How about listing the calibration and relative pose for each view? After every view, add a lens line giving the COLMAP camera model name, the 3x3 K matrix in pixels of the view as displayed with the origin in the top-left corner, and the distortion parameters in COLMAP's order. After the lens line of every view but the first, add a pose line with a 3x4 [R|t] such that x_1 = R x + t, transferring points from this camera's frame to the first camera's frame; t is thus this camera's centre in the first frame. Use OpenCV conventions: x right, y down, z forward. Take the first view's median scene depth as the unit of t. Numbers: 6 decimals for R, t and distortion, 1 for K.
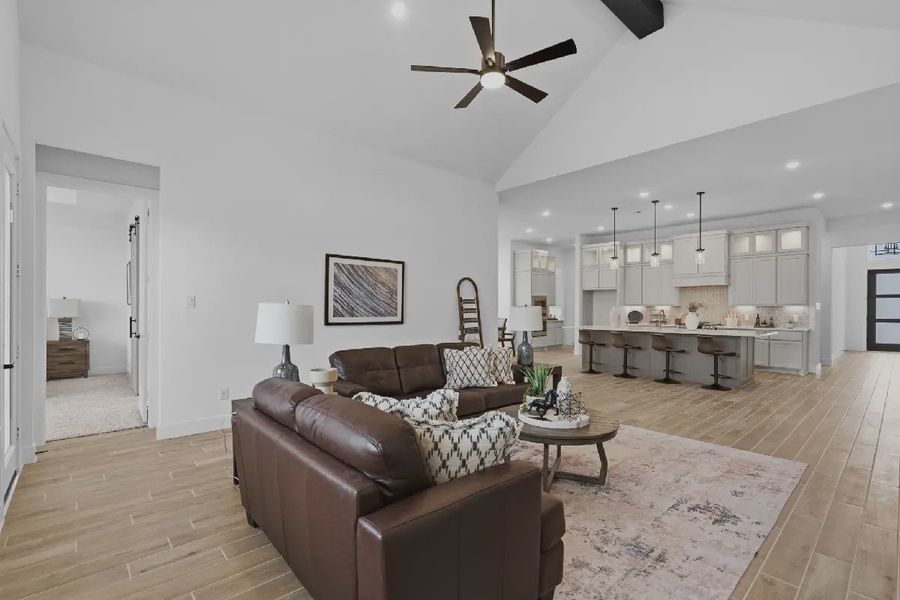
lens RADIAL K [[411.4, 0, 446.9], [0, 411.4, 308.1], [0, 0, 1]] dist [-0.003845, 0.002290]
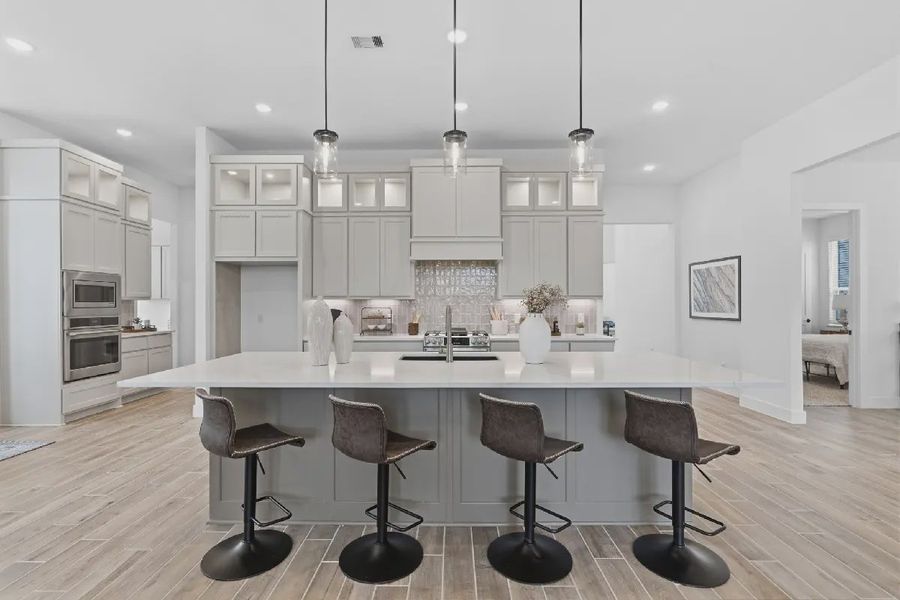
lens RADIAL K [[411.4, 0, 446.9], [0, 411.4, 304.3], [0, 0, 1]] dist [-0.003845, 0.002290]
pose [[0.678389, -0.005284, 0.734684, 0.343244], [0.004503, 0.999985, 0.003035, -0.000005], [-0.734689, 0.001249, 0.678403, 1.020682]]
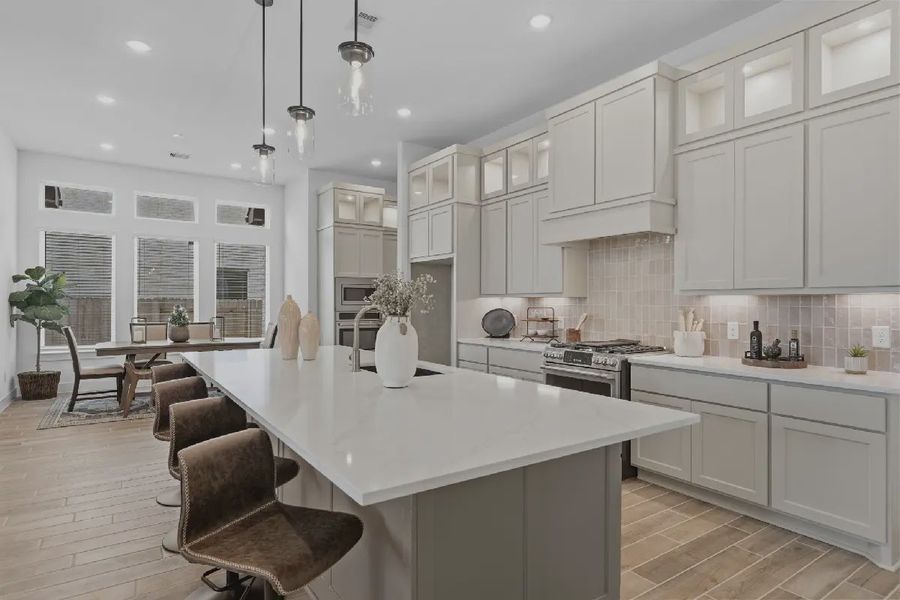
lens RADIAL K [[492.4, 0, 447.9], [0, 492.4, 300.2], [0, 0, 1]] dist [-0.003976, -0.001339]
pose [[0.989919, -0.004151, -0.141574, 0.849735], [0.003935, 0.999991, -0.001806, -0.002660], [0.141581, 0.001231, 0.989926, 0.878977]]
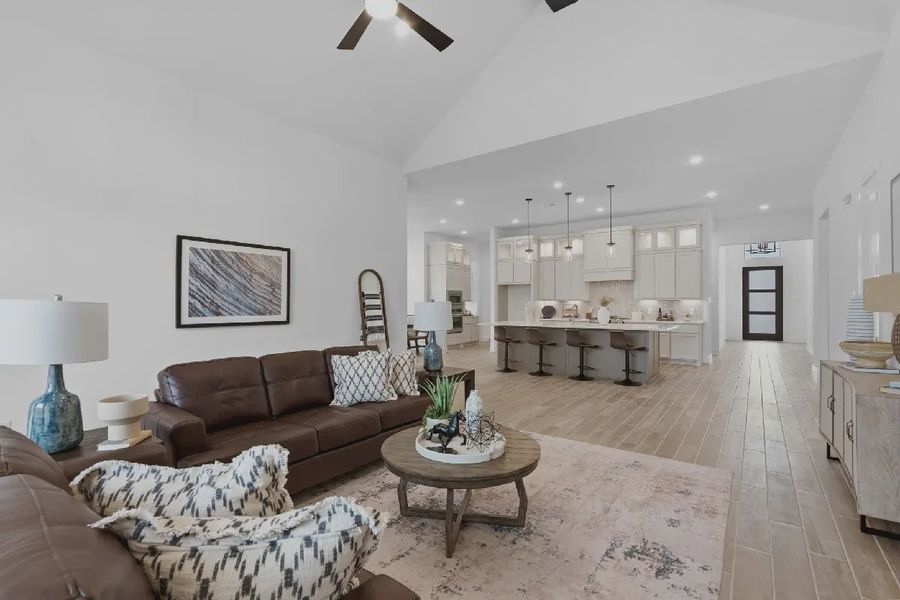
lens RADIAL K [[411.4, 0, 448.5], [0, 411.4, 301.5], [0, 0, 1]] dist [-0.003845, 0.002290]
pose [[0.980500, -0.005752, 0.196437, 0.045523], [0.006932, 0.999962, -0.005318, -0.000098], [-0.196399, 0.006576, 0.980502, 0.129044]]
